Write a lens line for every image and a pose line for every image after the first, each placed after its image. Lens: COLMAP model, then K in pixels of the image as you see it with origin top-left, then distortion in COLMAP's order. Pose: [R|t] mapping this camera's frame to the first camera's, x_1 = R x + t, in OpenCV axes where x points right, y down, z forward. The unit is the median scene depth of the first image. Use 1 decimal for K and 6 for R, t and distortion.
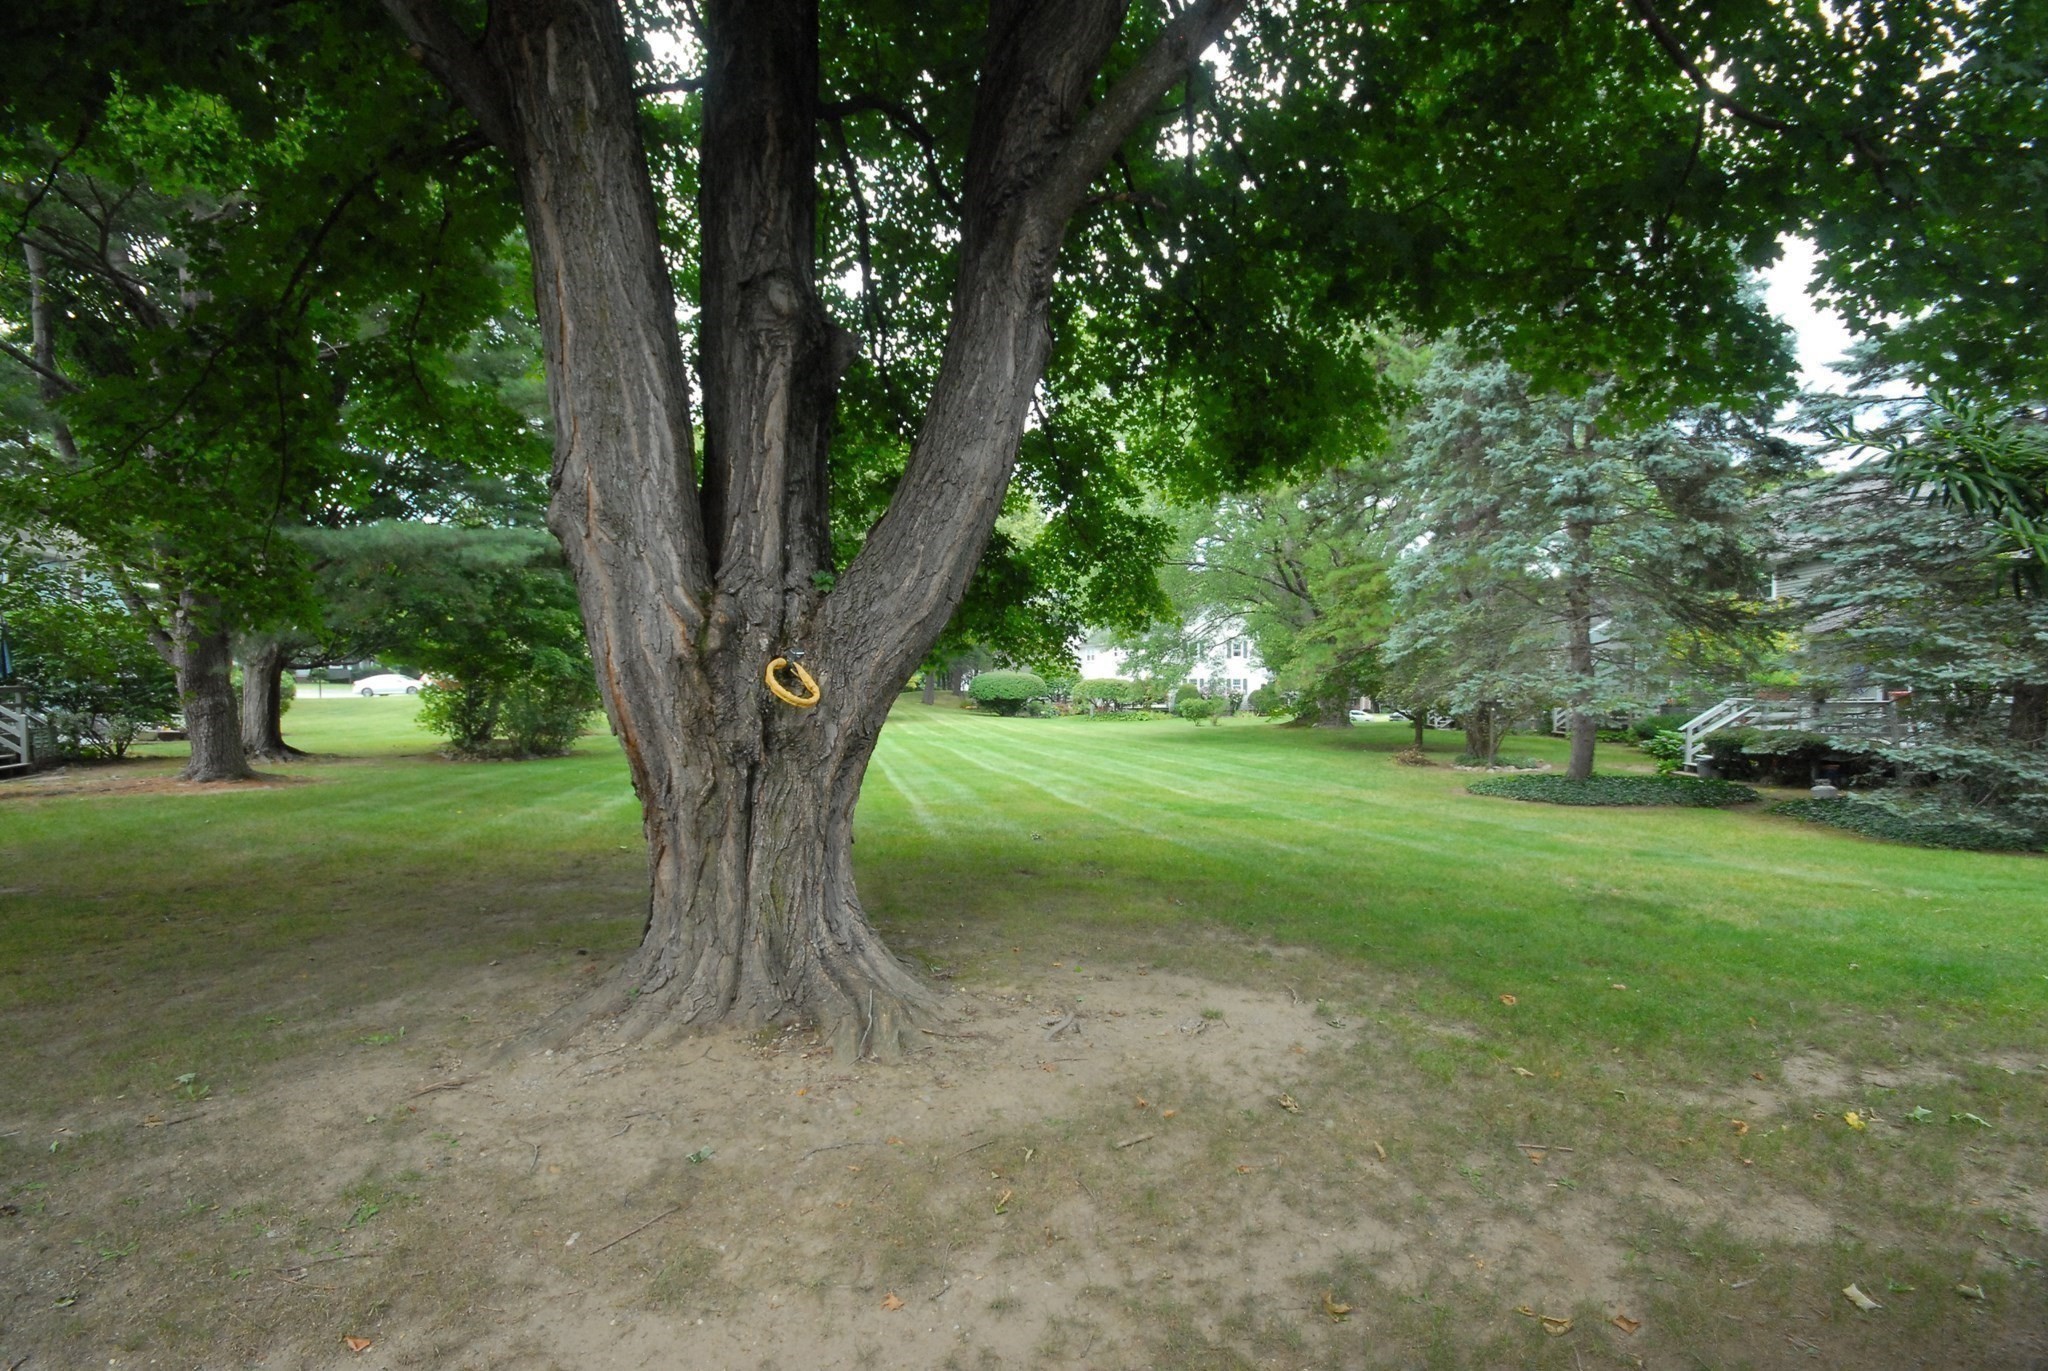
lens RADIAL K [[909.4, 0, 1019.6], [0, 909.4, 690.8], [0, 0, 1]] dist [-0.002445, -0.000060]
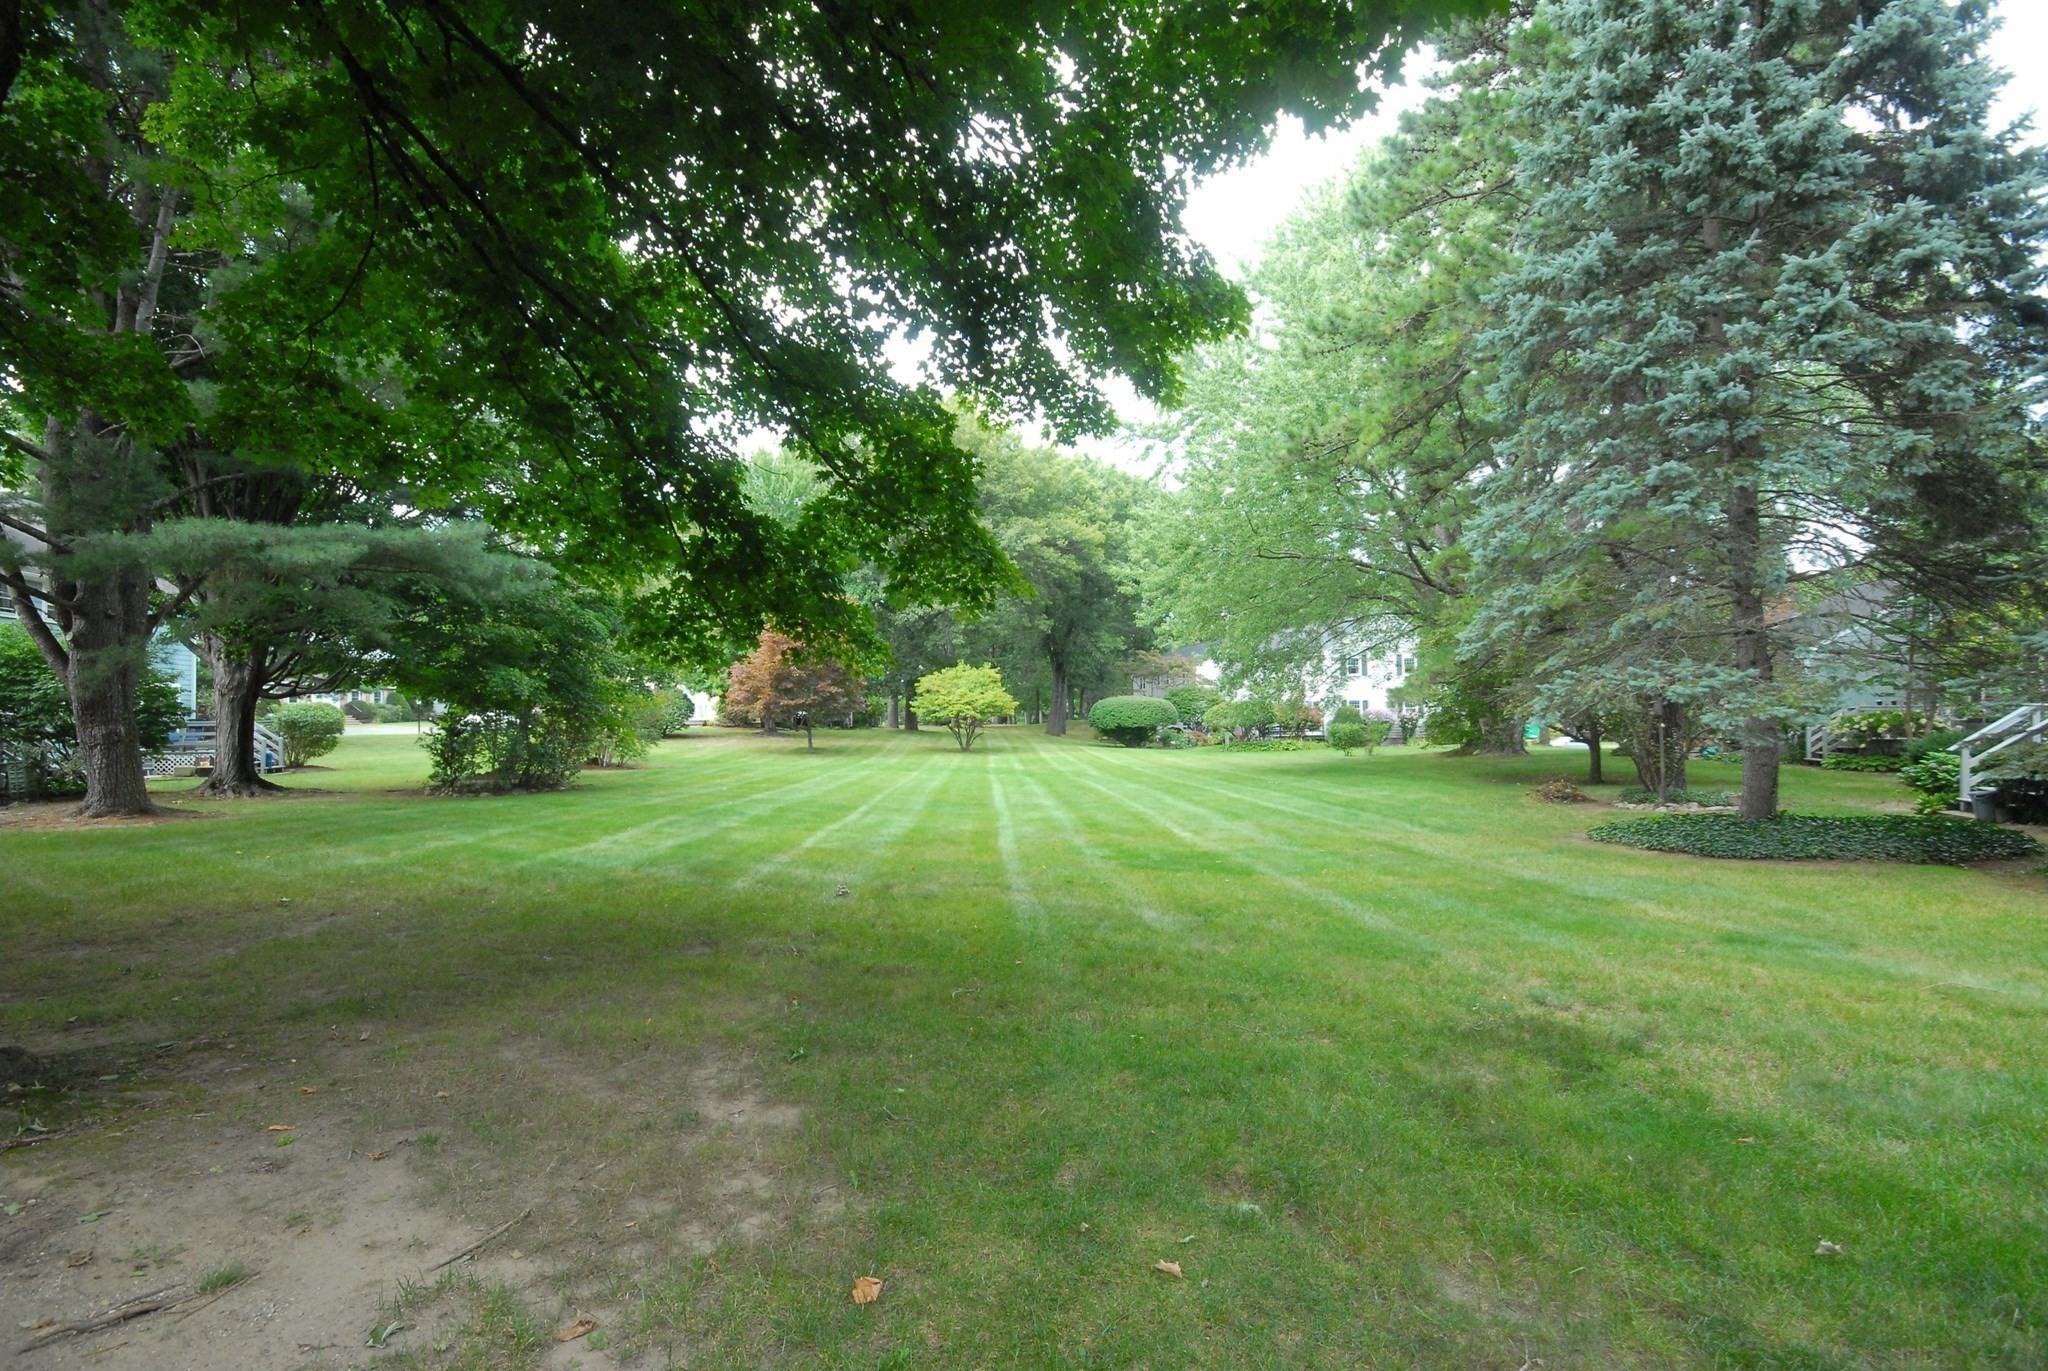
lens RADIAL K [[1001.3, 0, 1022.5], [0, 1001.3, 689.8], [0, 0, 1]] dist [0.001555, 0.000062]
pose [[0.984172, -0.018857, -0.176210, 0.213542], [0.013129, 0.999349, -0.033614, 0.016691], [0.176729, 0.030769, 0.983778, 0.152371]]
